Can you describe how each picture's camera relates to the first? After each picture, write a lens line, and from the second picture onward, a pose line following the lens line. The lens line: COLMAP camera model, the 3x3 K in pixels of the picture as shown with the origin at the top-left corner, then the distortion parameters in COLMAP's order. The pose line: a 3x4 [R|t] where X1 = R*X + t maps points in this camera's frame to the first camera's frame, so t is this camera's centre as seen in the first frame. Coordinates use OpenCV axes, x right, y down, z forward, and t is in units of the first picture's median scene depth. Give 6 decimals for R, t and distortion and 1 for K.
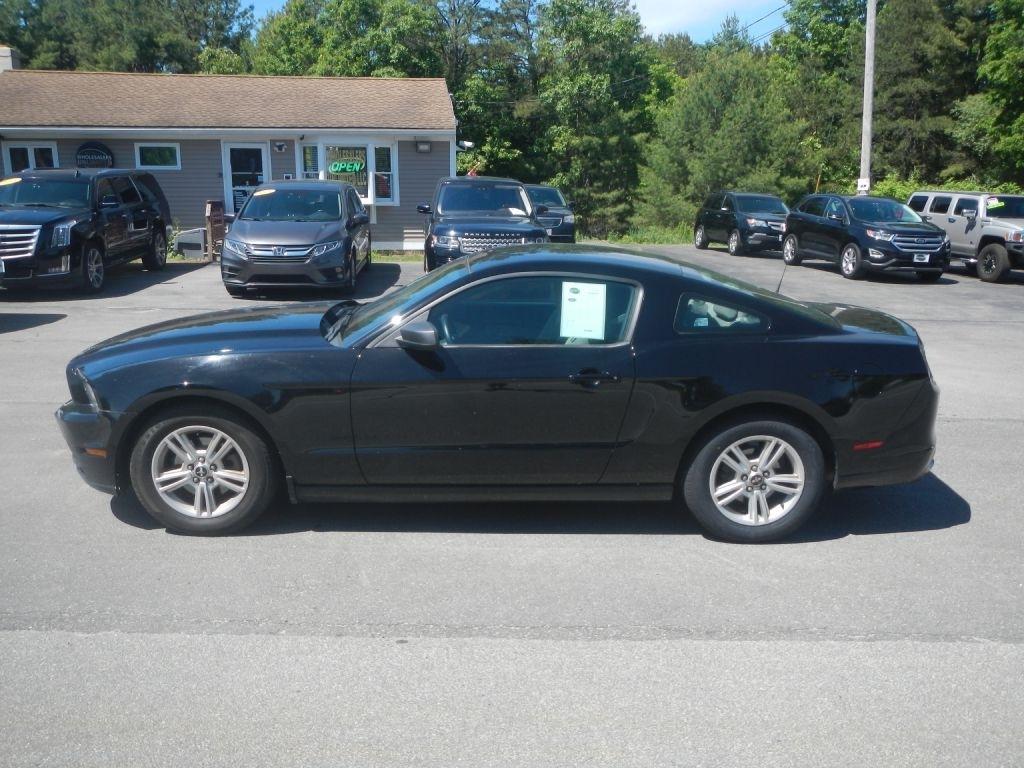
lens RADIAL K [[843.3, 0, 509.5], [0, 843.3, 387.2], [0, 0, 1]] dist [-0.005984, -0.001483]
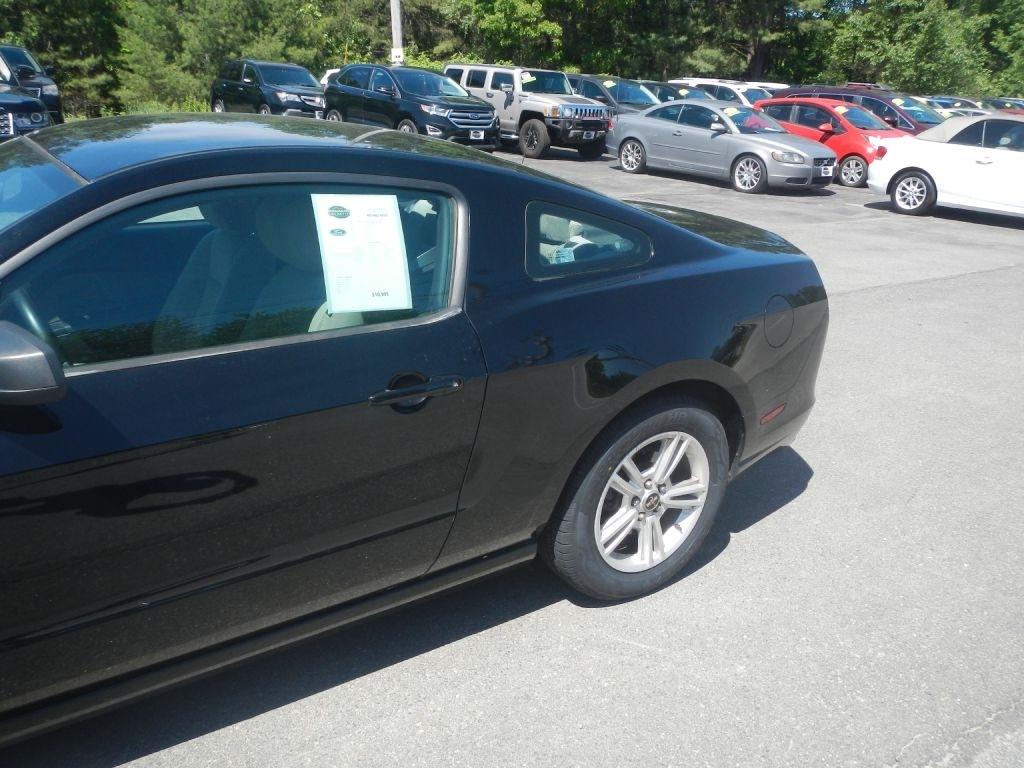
lens RADIAL K [[843.3, 0, 509.5], [0, 843.3, 387.2], [0, 0, 1]] dist [-0.005984, -0.001483]
pose [[0.839348, -0.168398, 0.516852, -0.020617], [0.096992, 0.981943, 0.162421, -0.016719], [-0.534871, -0.086197, 0.840526, 0.105832]]
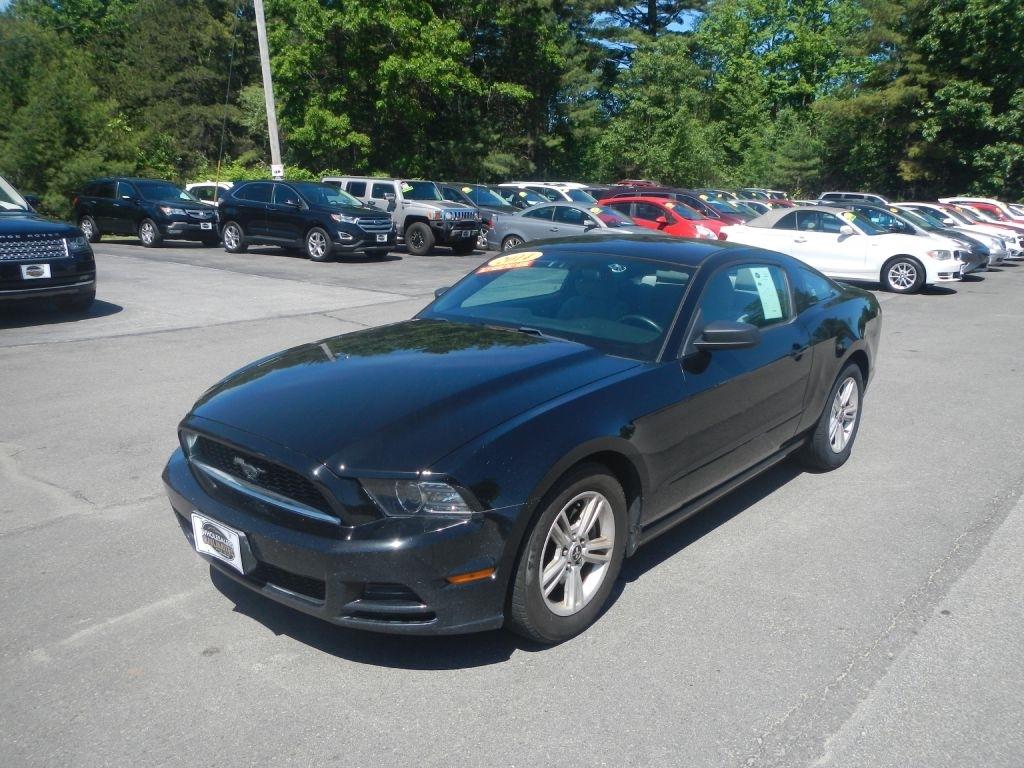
lens RADIAL K [[852.1, 0, 512.0], [0, 852.1, 384.0], [0, 0, 1]] dist [-0.017549, 0.004305]
pose [[0.658464, -0.176827, 0.731545, -0.182747], [0.168336, 0.981985, 0.085843, -0.024257], [-0.733545, 0.066621, 0.676368, 0.100062]]
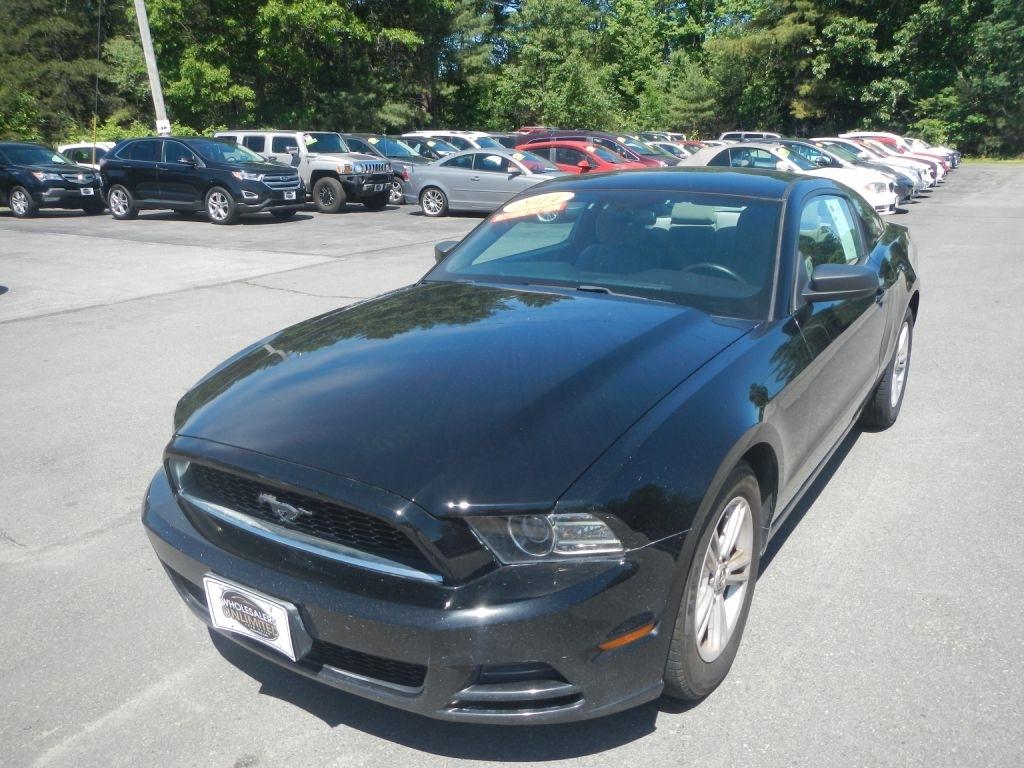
lens RADIAL K [[852.1, 0, 512.0], [0, 852.1, 384.0], [0, 0, 1]] dist [-0.017549, 0.004305]
pose [[0.555111, -0.256507, 0.791237, -0.170596], [0.217264, 0.962952, 0.159748, -0.029992], [-0.802900, 0.083229, 0.590275, 0.148405]]
